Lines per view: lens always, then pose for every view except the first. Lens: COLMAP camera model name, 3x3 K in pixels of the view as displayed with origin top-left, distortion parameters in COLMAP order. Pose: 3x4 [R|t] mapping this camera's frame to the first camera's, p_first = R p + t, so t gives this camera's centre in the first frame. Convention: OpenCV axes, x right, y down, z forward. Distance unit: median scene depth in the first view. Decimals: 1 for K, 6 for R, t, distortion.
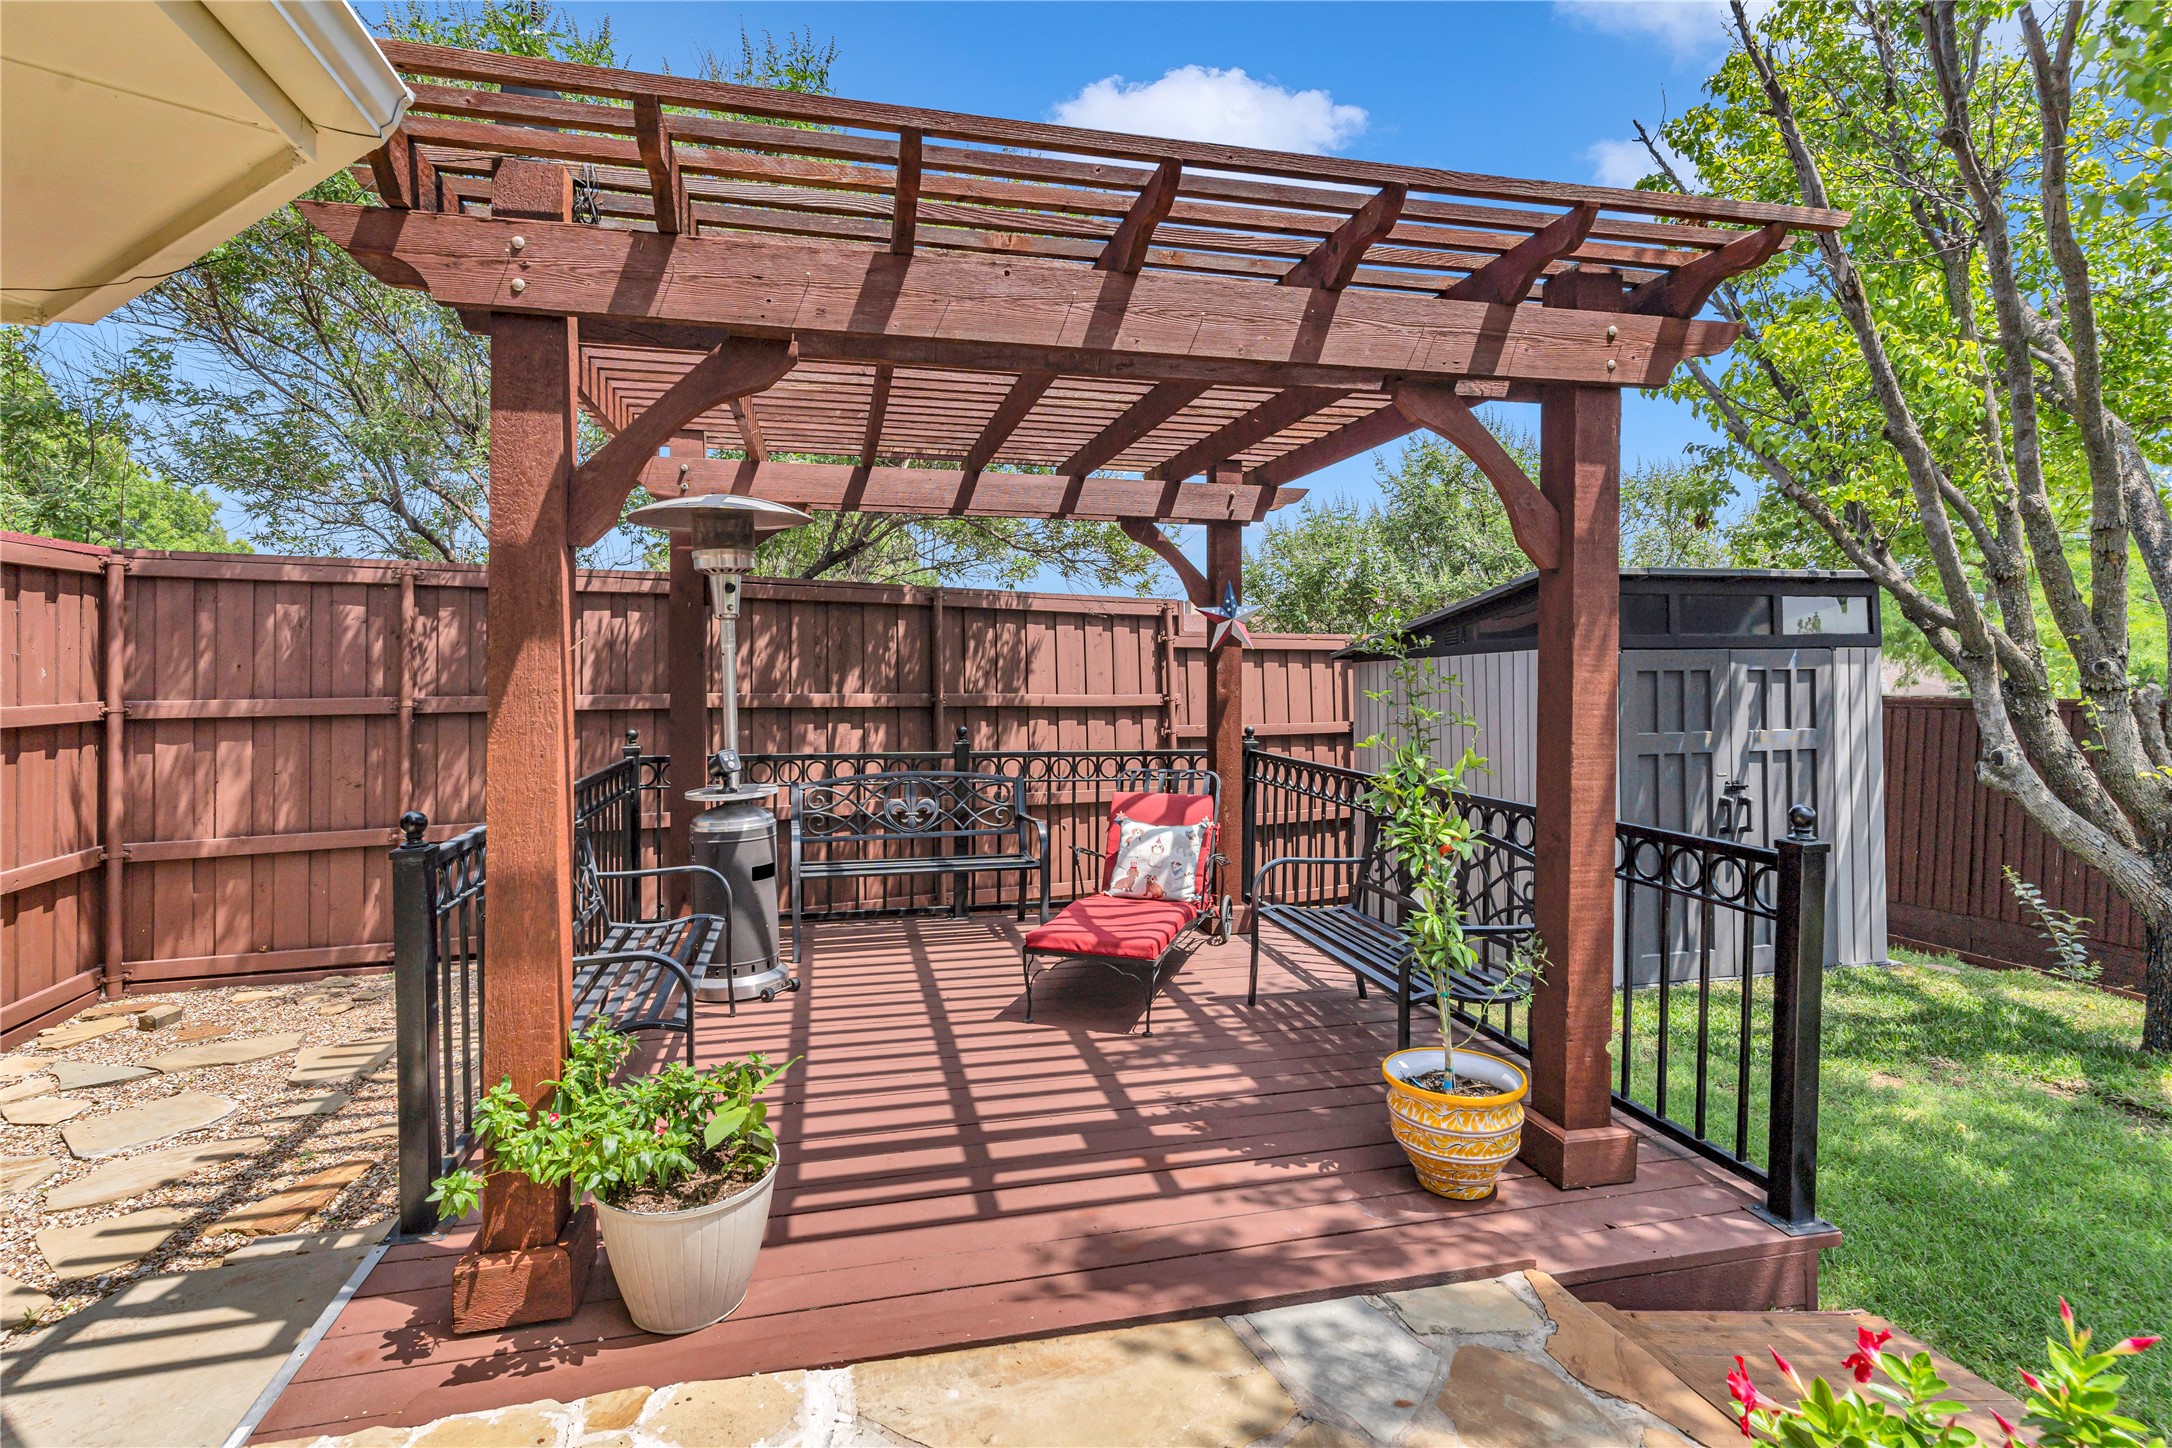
lens RADIAL K [[1036.1, 0, 1078.1], [0, 1036.1, 661.5], [0, 0, 1]] dist [0.003206, 0.000581]
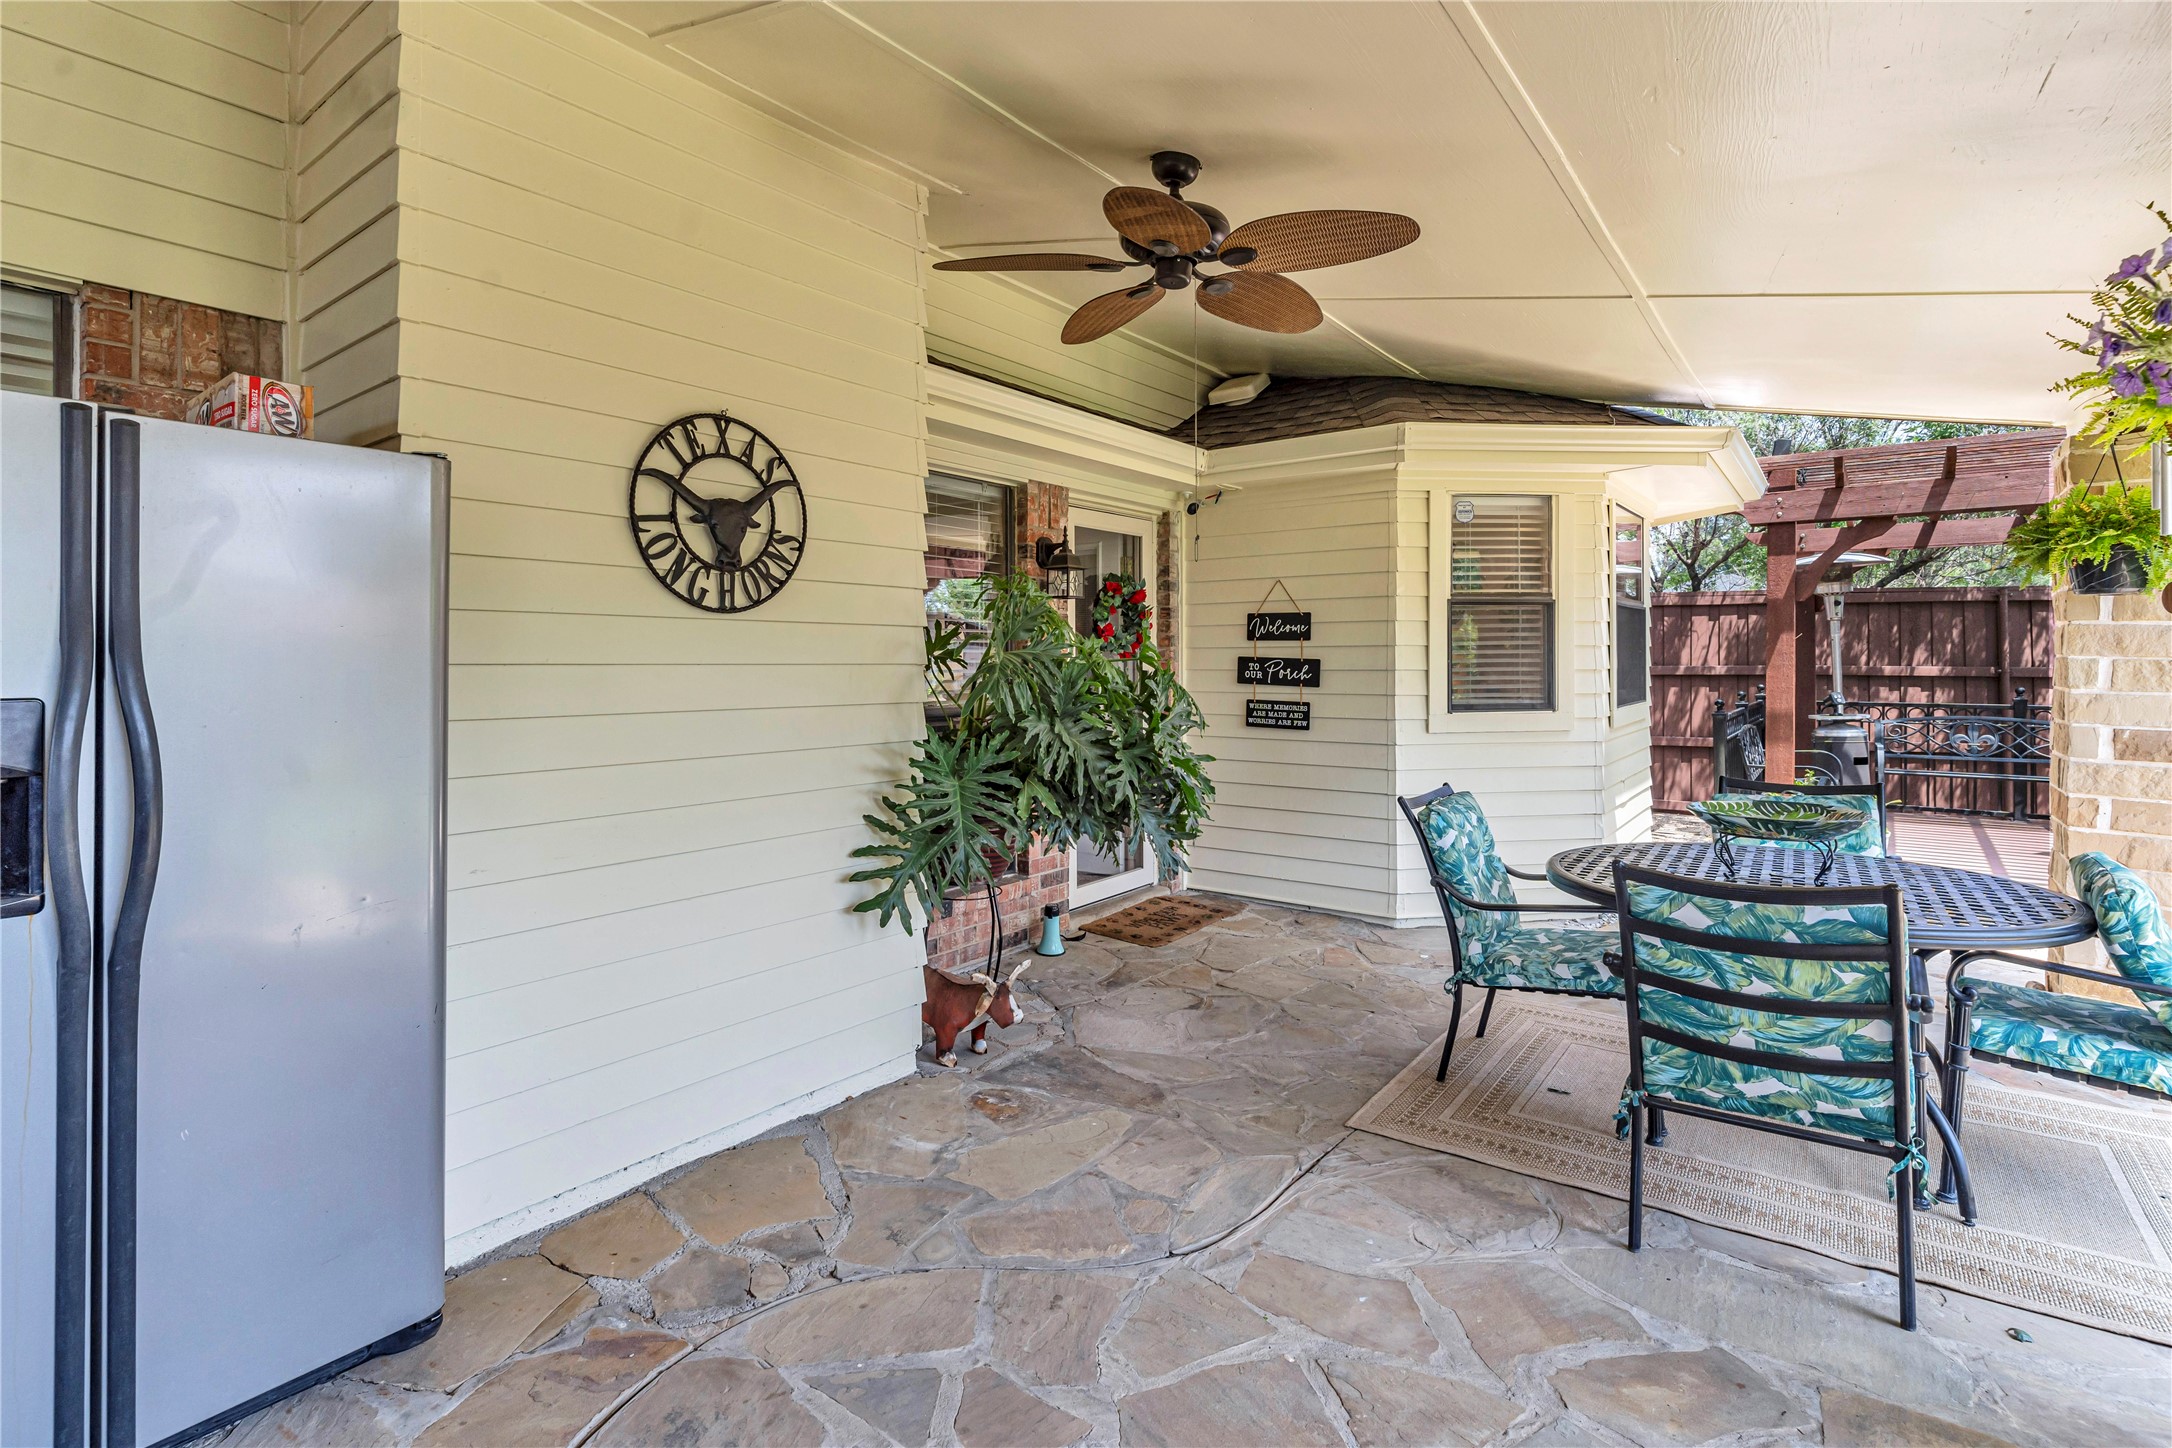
lens RADIAL K [[1036.1, 0, 1078.1], [0, 1036.1, 661.5], [0, 0, 1]] dist [0.003206, 0.000581]
pose [[0.628320, -0.008800, -0.777905, 0.182297], [0.014846, 0.999890, 0.000680, 0.008326], [0.777813, -0.011976, 0.628381, -0.882074]]
